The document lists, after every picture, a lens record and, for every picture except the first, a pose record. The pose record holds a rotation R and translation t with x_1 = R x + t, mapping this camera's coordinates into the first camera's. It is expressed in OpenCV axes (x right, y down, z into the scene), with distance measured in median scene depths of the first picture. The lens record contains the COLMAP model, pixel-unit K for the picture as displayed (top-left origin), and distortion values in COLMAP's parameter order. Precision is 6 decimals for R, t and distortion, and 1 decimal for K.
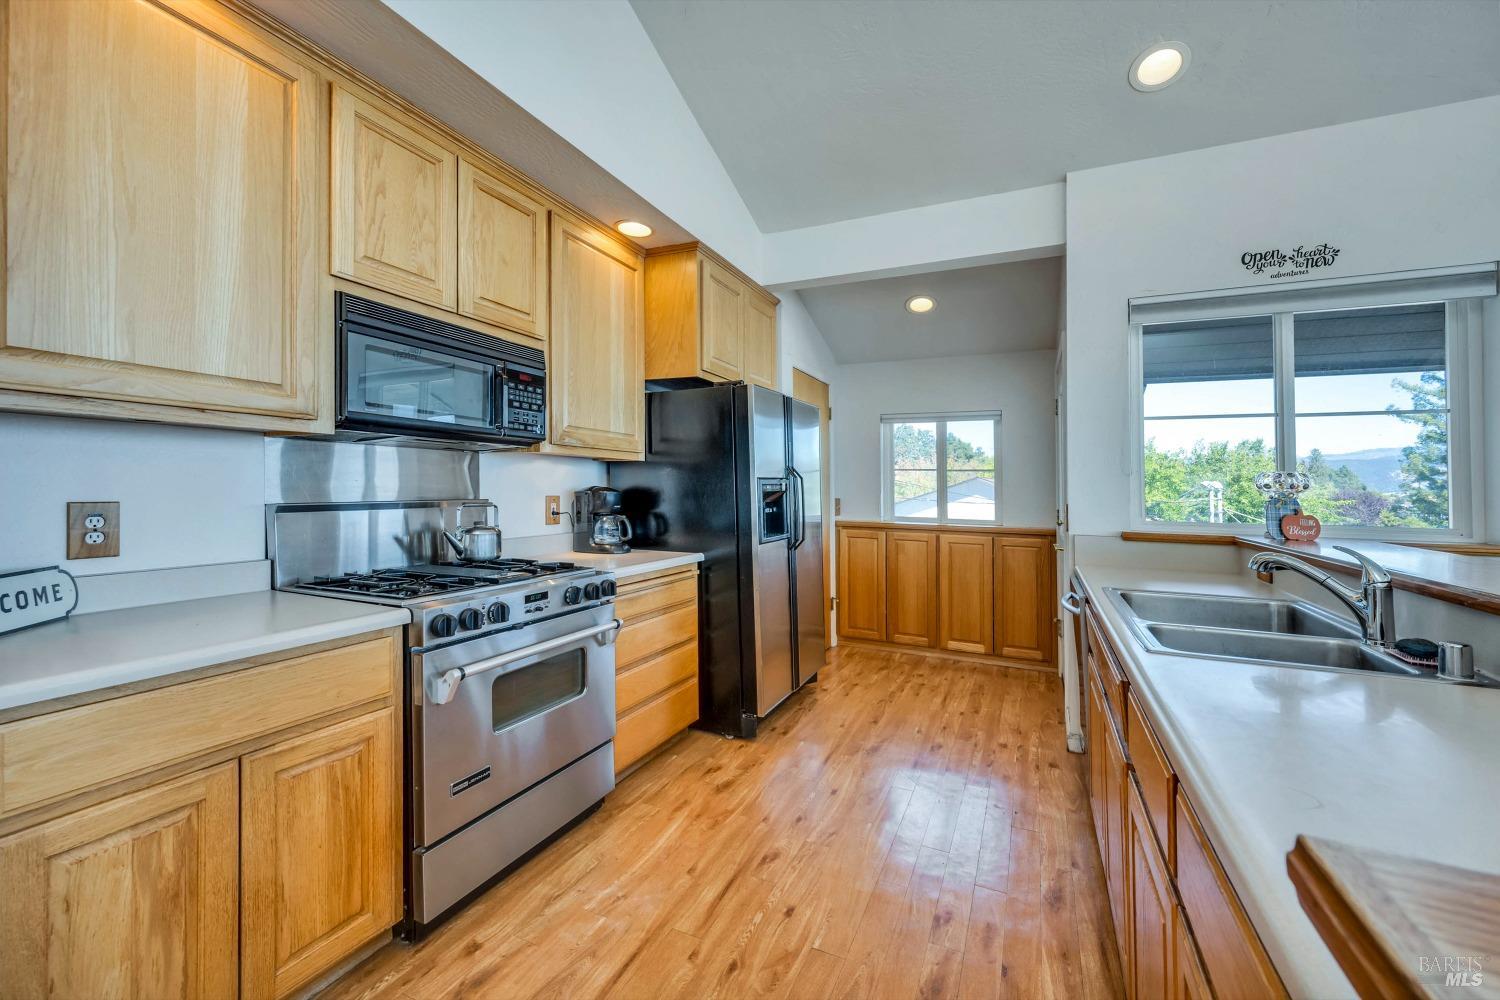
lens RADIAL K [[593.4, 0, 789.1], [0, 593.4, 513.4], [0, 0, 1]] dist [-0.000684, 0.000048]
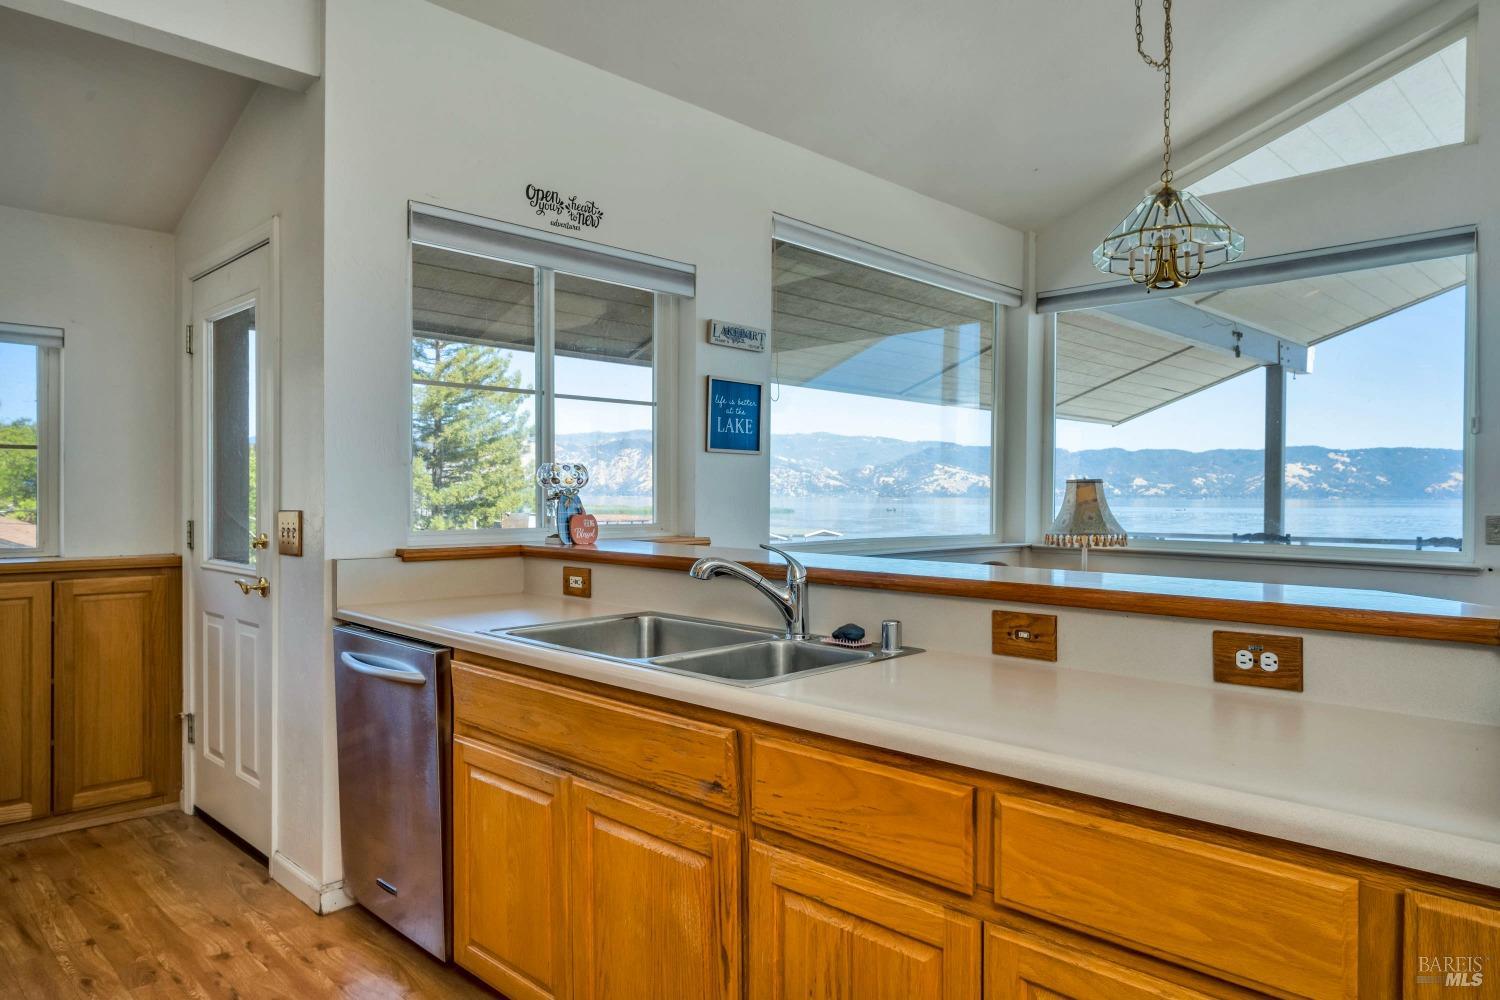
lens RADIAL K [[955.3, 0, 748.1], [0, 955.3, 527.6], [0, 0, 1]] dist [0.000026, 0.000266]
pose [[0.372046, -0.046605, 0.927044, -0.300172], [0.039695, 0.998624, 0.034273, -0.015337], [-0.927365, 0.024048, 0.373384, 0.253582]]
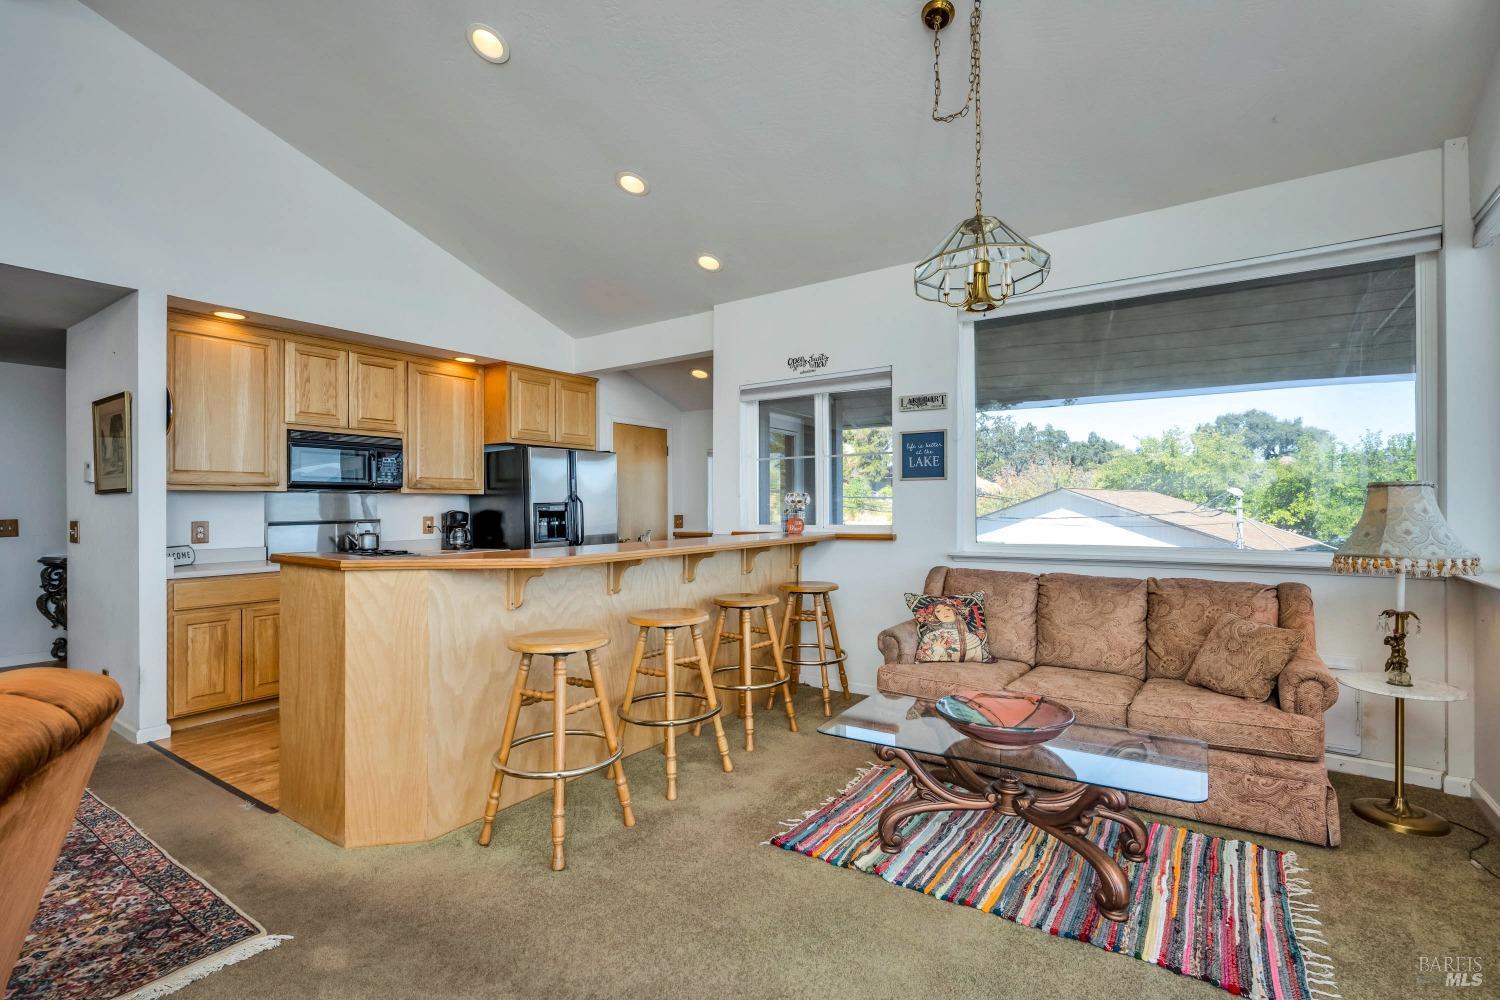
lens RADIAL K [[680.1, 0, 754.0], [0, 680.1, 525.9], [0, 0, 1]] dist [0.001195, 0.000097]
pose [[0.981097, -0.017339, -0.192740, 0.977558], [0.014566, 0.999769, -0.015798, 0.045617], [0.192969, 0.012692, 0.981123, -0.799338]]
